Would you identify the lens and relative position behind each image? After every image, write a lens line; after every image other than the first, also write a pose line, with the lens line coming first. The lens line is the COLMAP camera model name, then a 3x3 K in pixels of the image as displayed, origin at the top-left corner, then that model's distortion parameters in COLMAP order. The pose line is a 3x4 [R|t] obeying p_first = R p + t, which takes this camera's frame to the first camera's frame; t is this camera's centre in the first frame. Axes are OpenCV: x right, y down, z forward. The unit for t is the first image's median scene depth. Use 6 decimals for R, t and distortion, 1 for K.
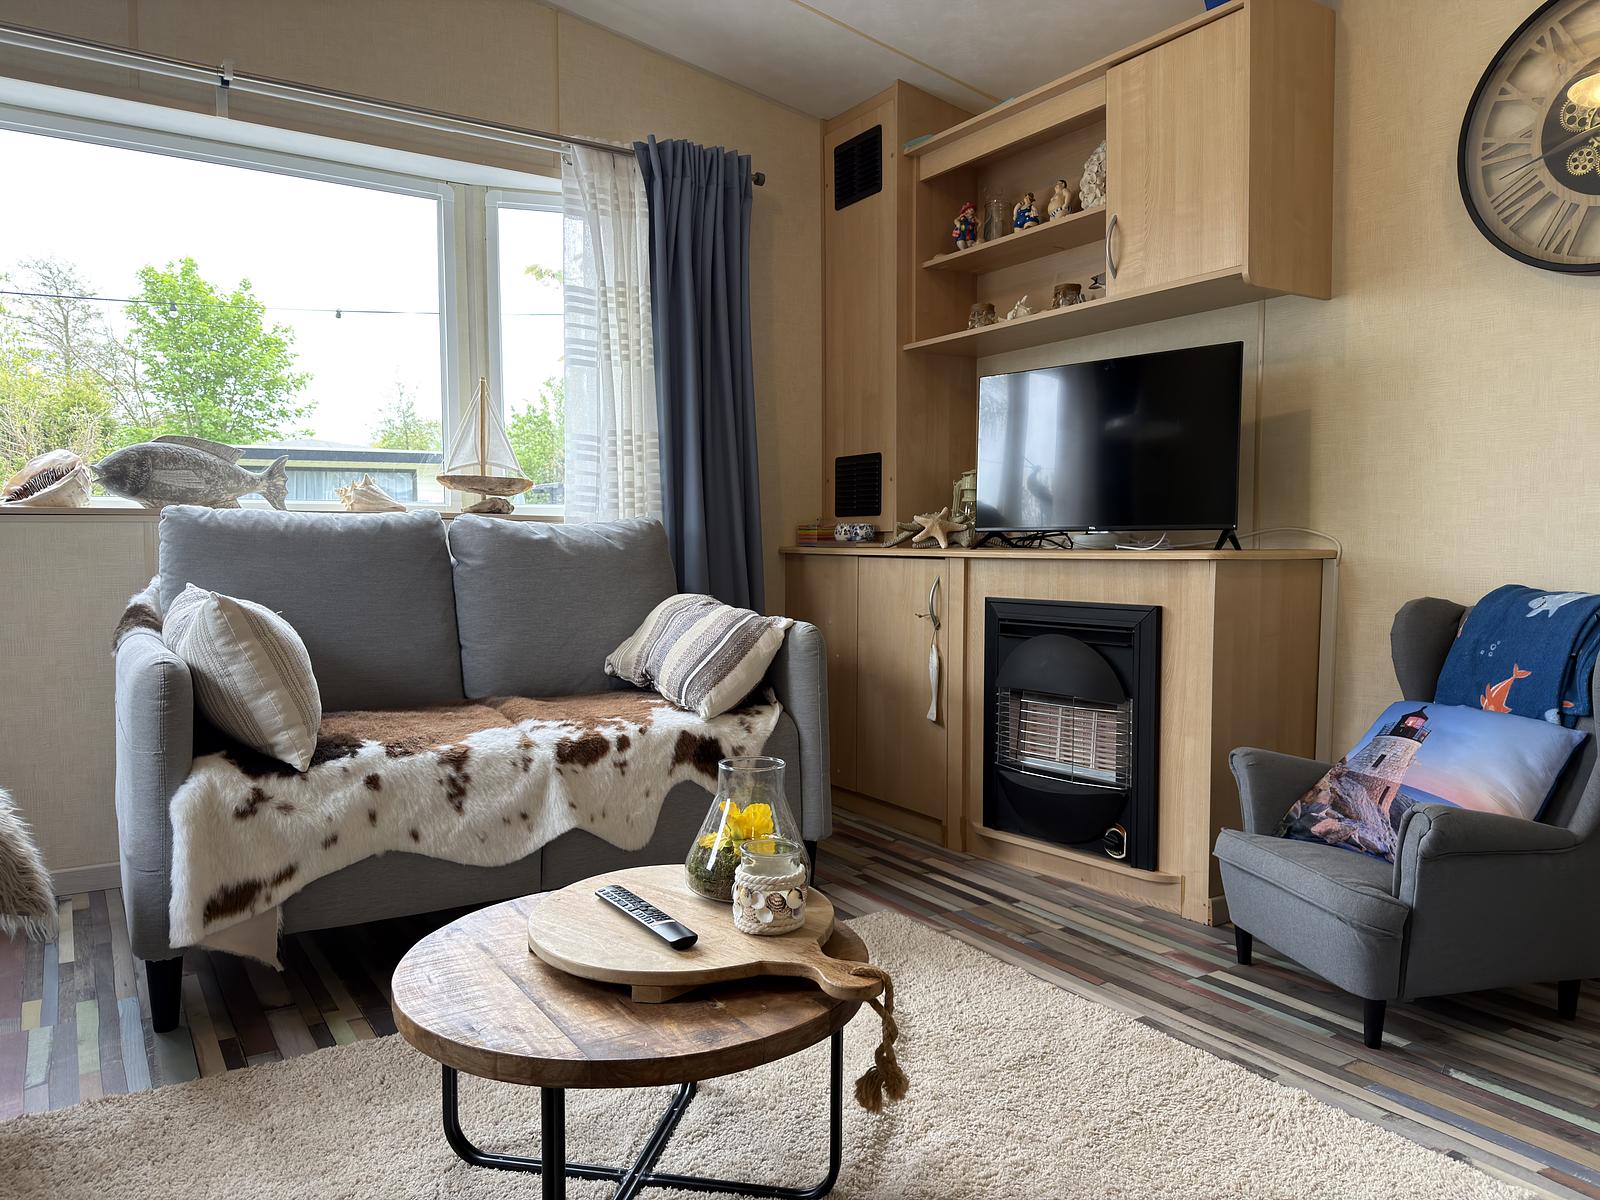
lens RADIAL K [[1119.1, 0, 800.0], [0, 1119.1, 600.0], [0, 0, 1]] dist [0.074936, -0.084637]
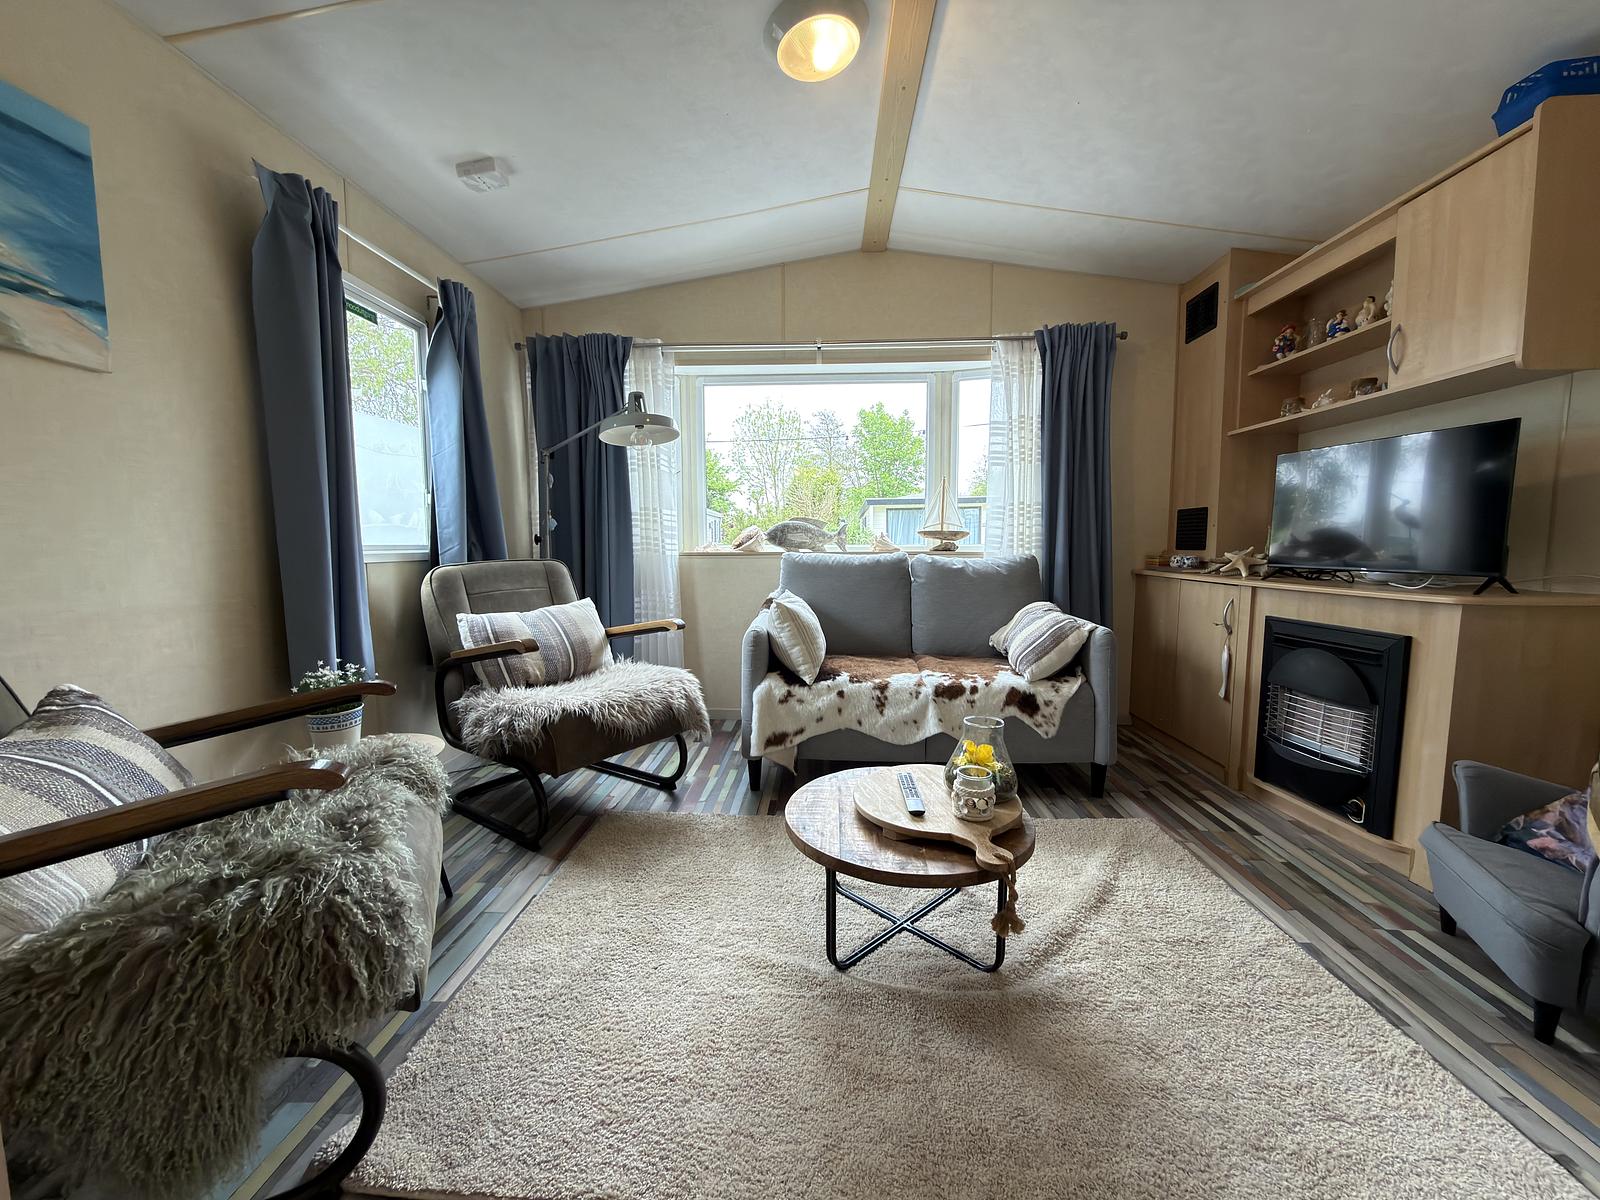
lens RADIAL K [[637.2, 0, 798.7], [0, 637.2, 595.3], [0, 0, 1]] dist [0.000892, 0.000331]
pose [[0.806790, 0.047761, -0.588904, 0.186206], [-0.027475, 0.998682, 0.043354, -0.052623], [0.590199, -0.018797, 0.807039, 0.019871]]
